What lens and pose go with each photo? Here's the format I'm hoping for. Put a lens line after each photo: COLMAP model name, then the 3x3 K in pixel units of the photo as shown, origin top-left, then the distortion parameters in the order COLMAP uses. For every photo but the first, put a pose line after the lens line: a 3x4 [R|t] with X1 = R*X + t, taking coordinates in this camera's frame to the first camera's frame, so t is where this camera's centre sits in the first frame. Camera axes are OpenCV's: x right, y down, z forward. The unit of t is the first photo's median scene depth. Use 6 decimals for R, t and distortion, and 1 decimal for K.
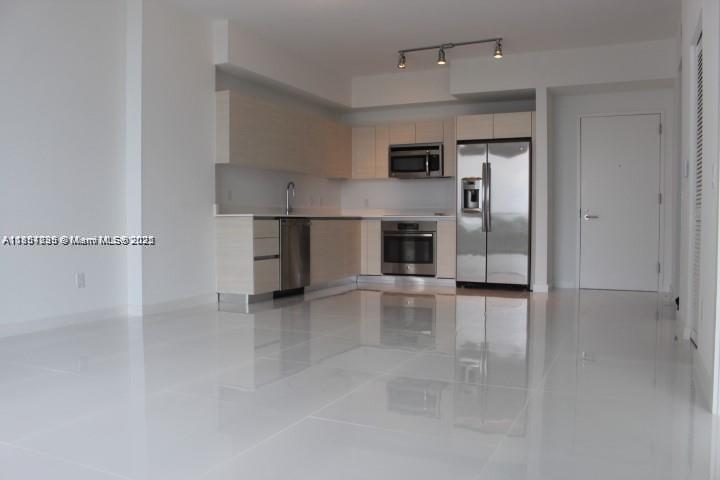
lens RADIAL K [[627.2, 0, 363.3], [0, 627.2, 239.9], [0, 0, 1]] dist [-0.075586, 0.004716]
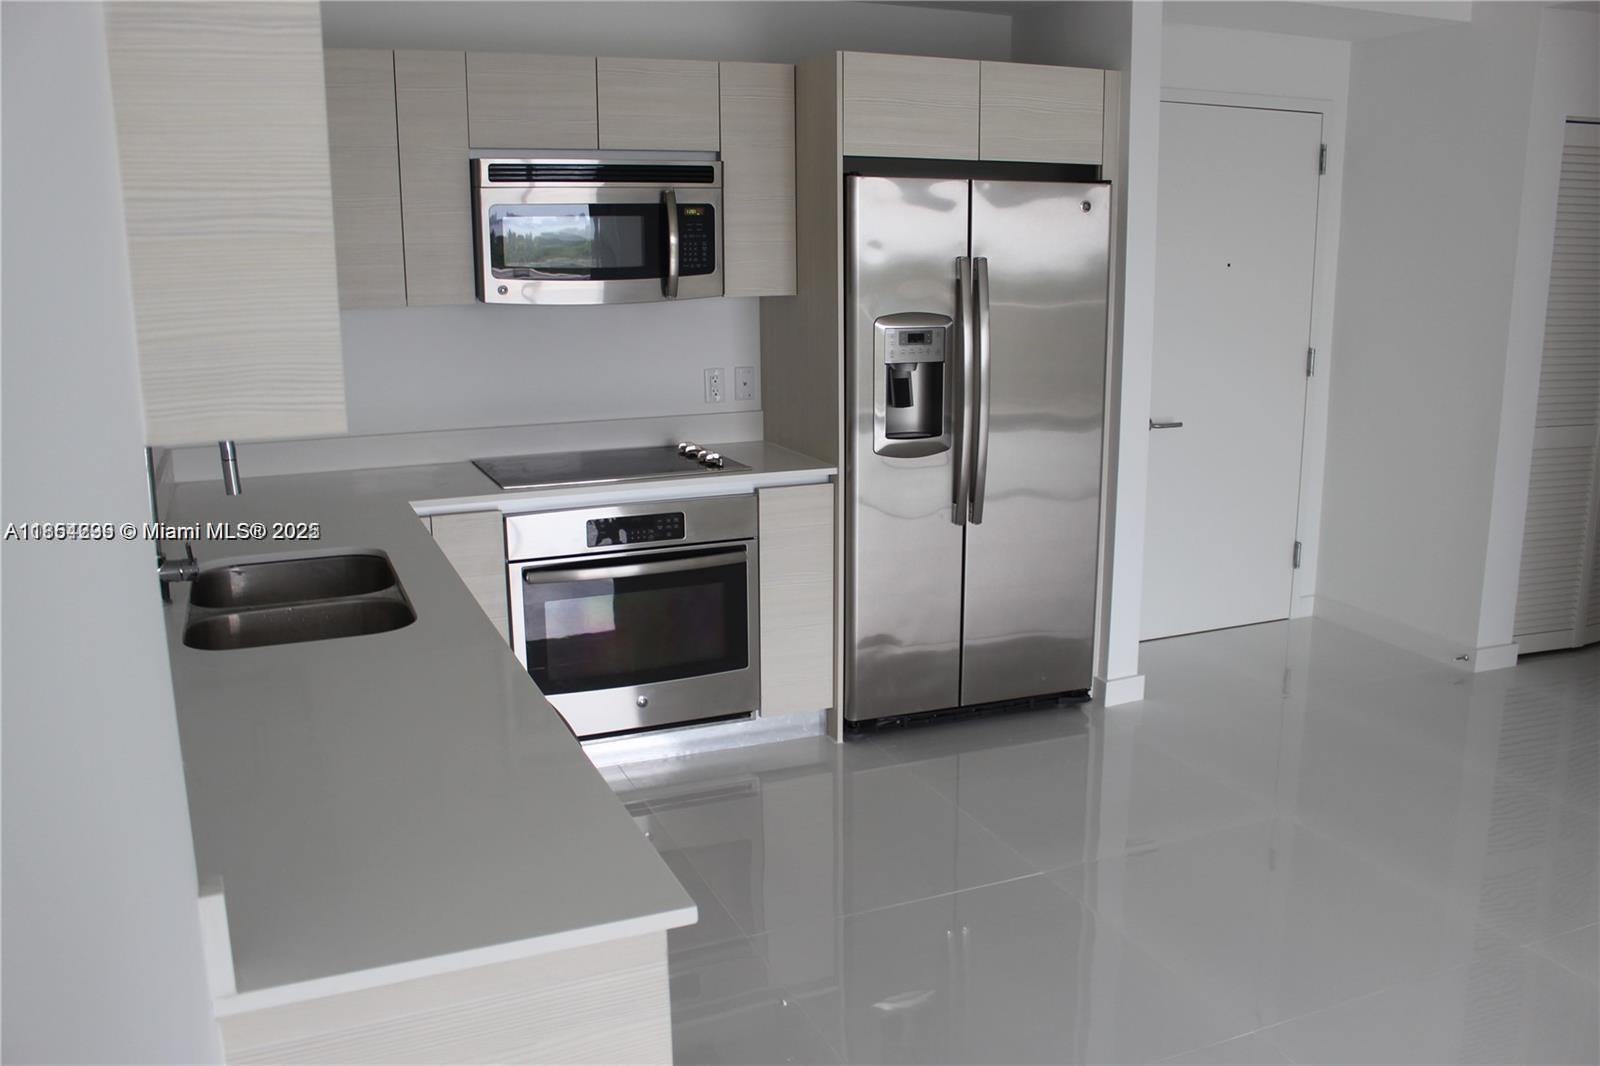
lens RADIAL K [[1342.7, 0, 836.1], [0, 1342.7, 532.8], [0, 0, 1]] dist [-0.109722, 0.000097]
pose [[0.656212, -0.164952, 0.736327, -0.262056], [0.025855, 0.980156, 0.196533, -0.124808], [-0.754134, -0.109929, 0.647455, 0.695642]]
